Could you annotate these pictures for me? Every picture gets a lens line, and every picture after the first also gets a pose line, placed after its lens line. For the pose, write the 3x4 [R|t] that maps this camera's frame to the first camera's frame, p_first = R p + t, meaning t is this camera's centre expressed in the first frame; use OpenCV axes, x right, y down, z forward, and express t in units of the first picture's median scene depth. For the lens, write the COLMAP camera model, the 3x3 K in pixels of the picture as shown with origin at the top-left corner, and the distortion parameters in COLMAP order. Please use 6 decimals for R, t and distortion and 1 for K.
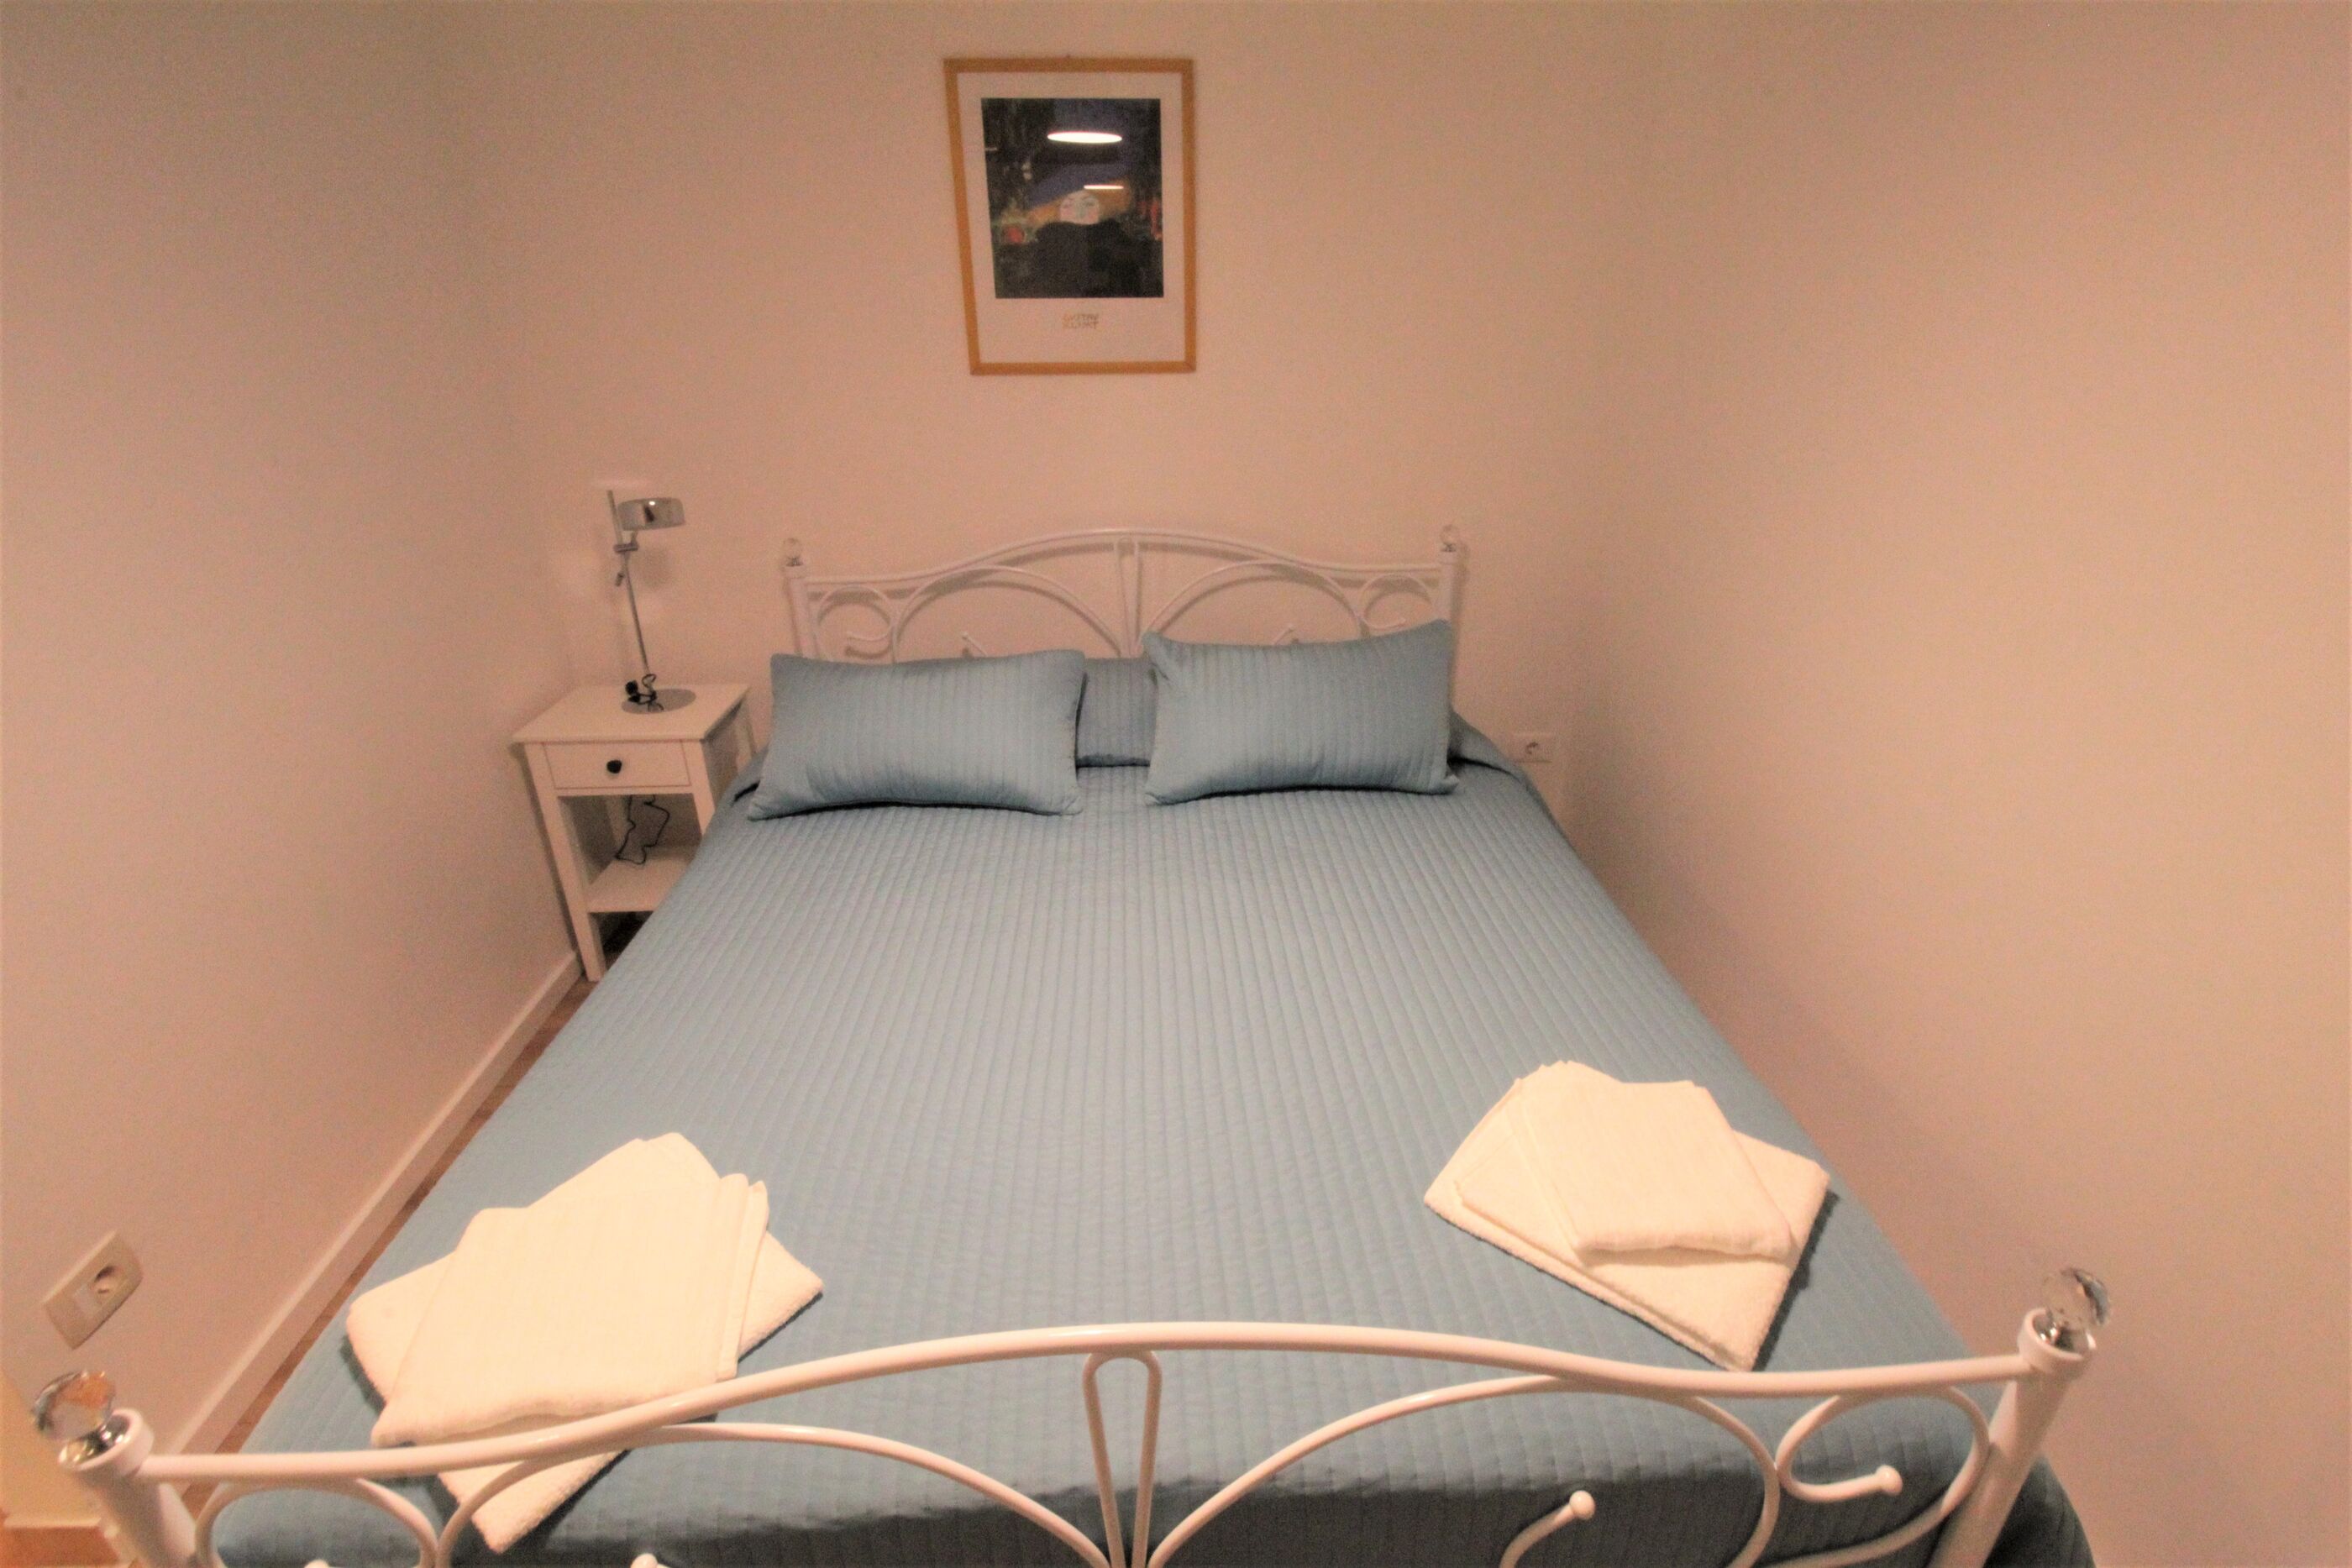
lens RADIAL K [[1093.8, 0, 1211.5], [0, 1093.8, 795.2], [0, 0, 1]] dist [0.000622, -0.011724]
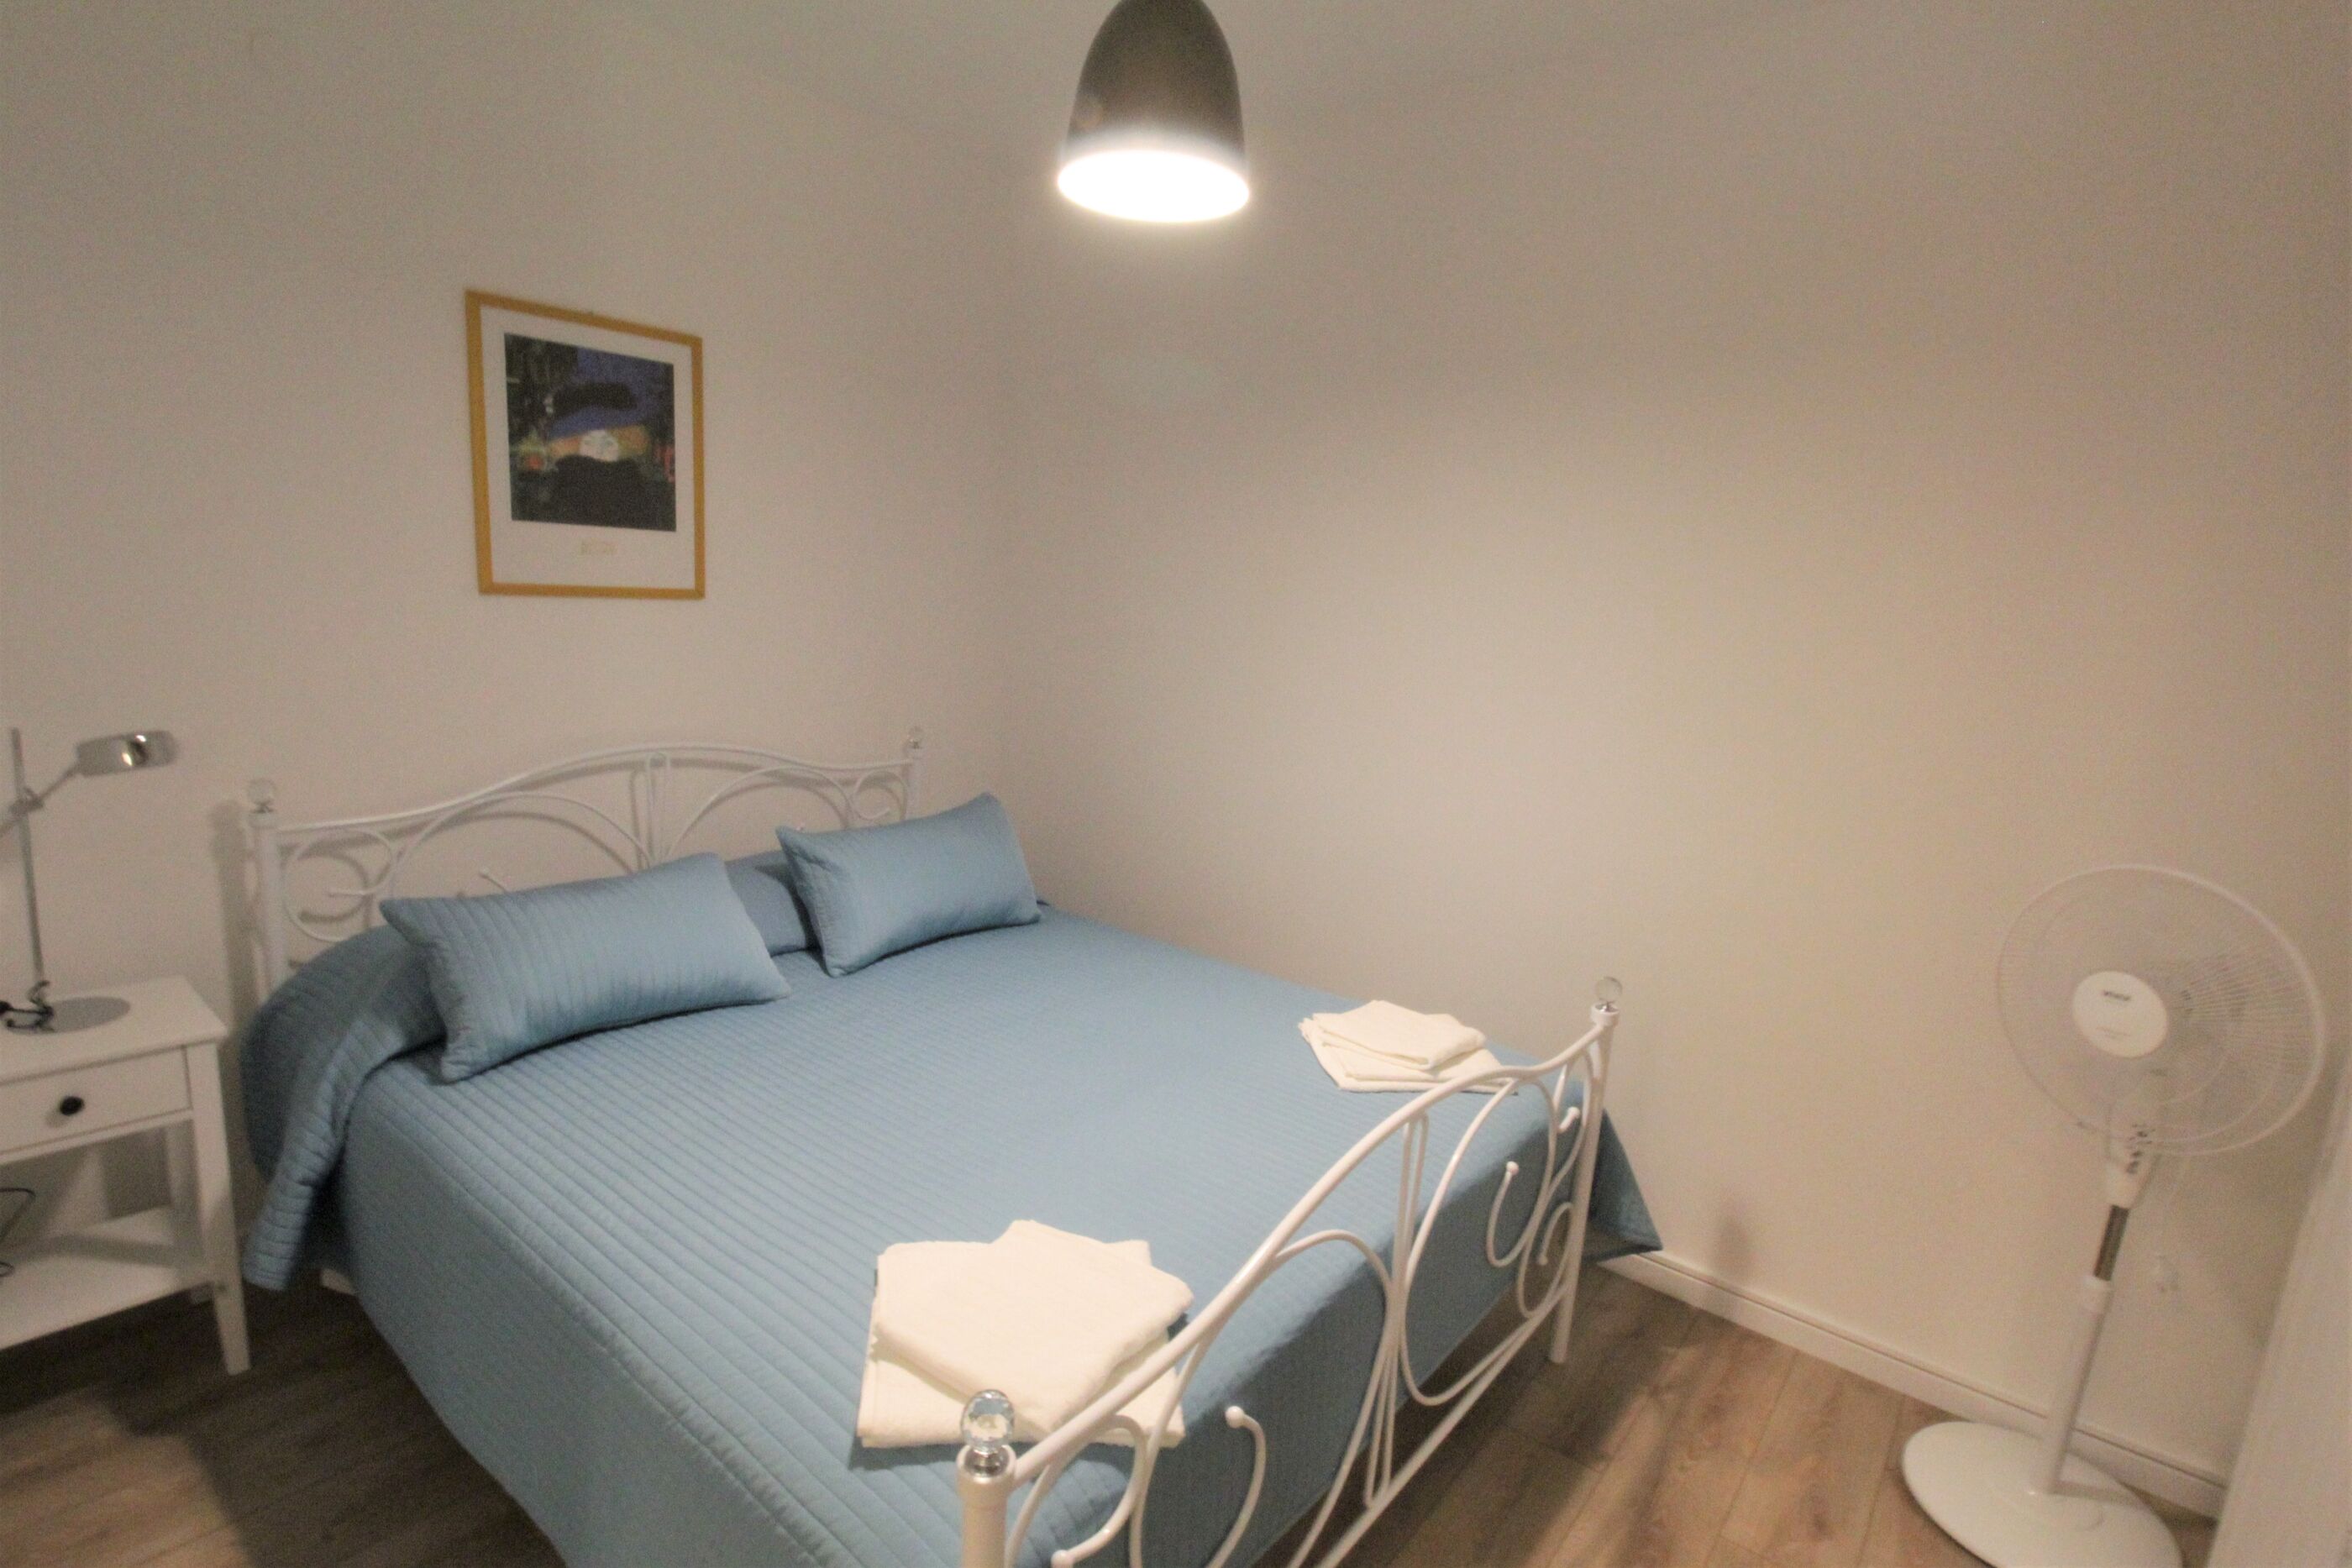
lens RADIAL K [[1137.8, 0, 1193.7], [0, 1137.8, 820.6], [0, 0, 1]] dist [-0.000408, -0.014559]
pose [[0.669072, -0.109379, 0.735105, -0.596574], [0.250963, 0.964262, -0.084944, 0.041646], [-0.699543, 0.241318, 0.672611, -0.036256]]
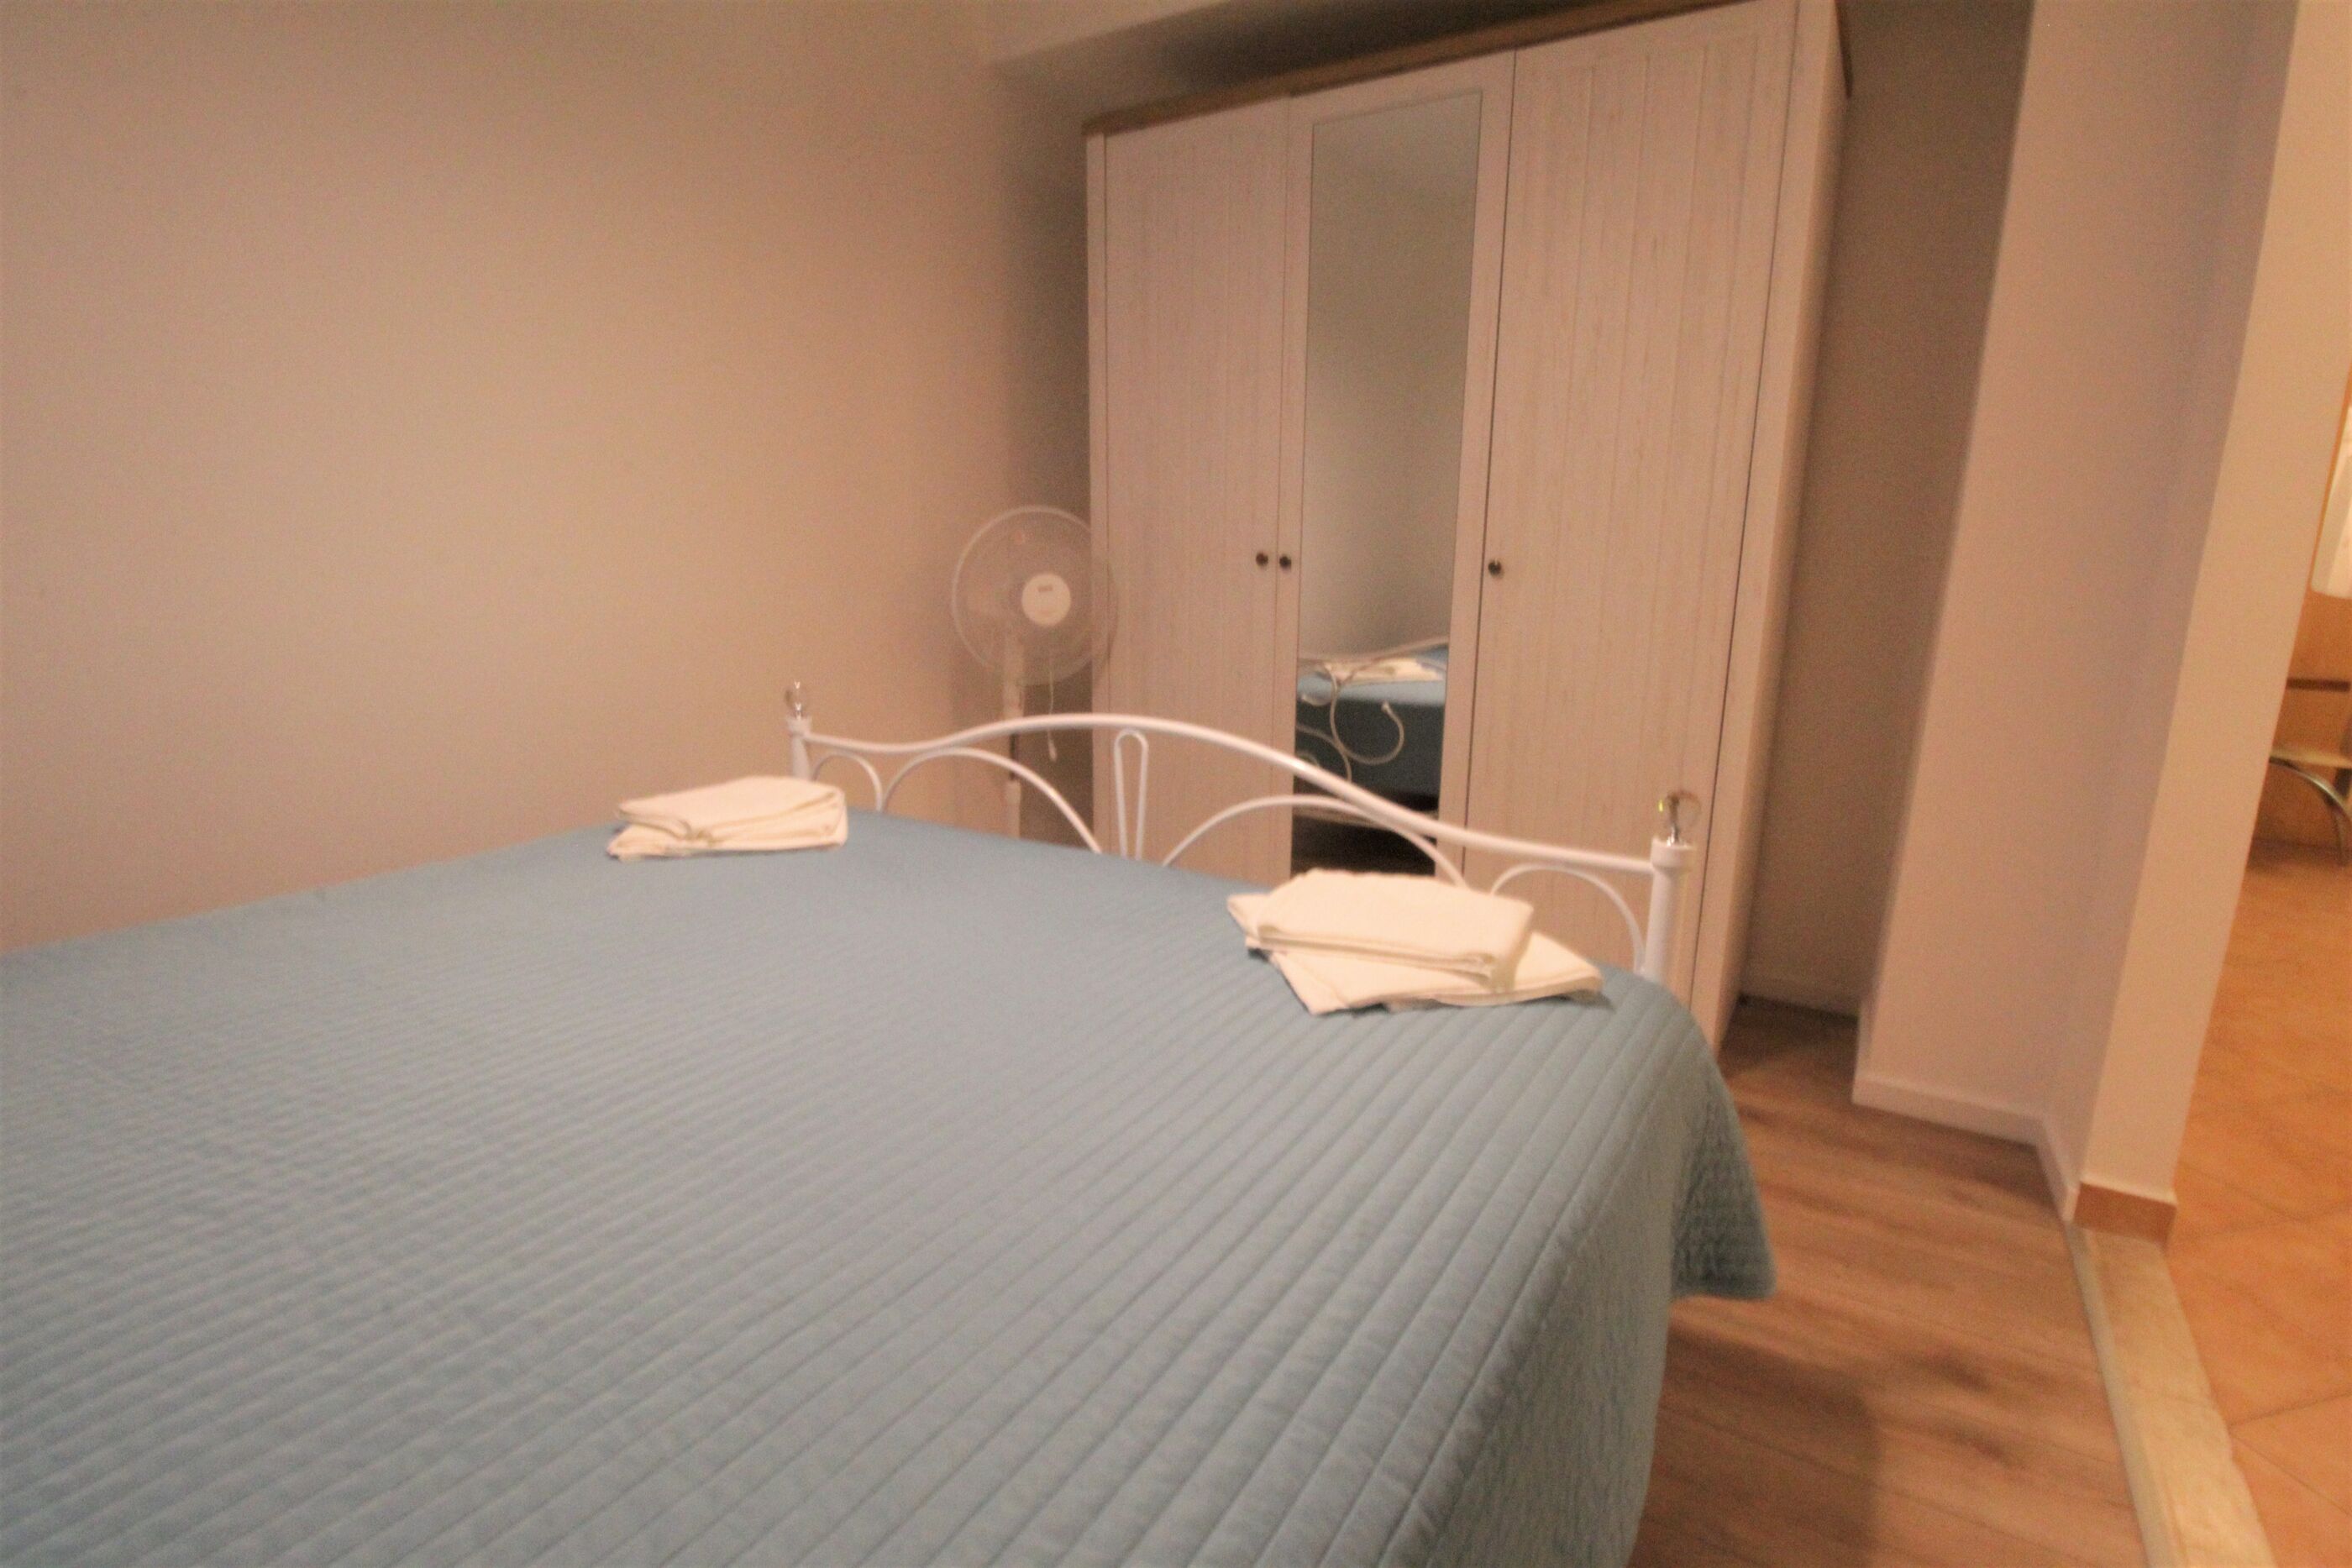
lens RADIAL K [[1099.9, 0, 1180.5], [0, 1099.9, 774.8], [0, 0, 1]] dist [-0.003331, -0.011788]
pose [[-0.803066, -0.134599, 0.580489, -0.481867], [0.231161, 0.827501, 0.511670, -0.162467], [-0.549226, 0.545091, -0.633424, 0.848308]]
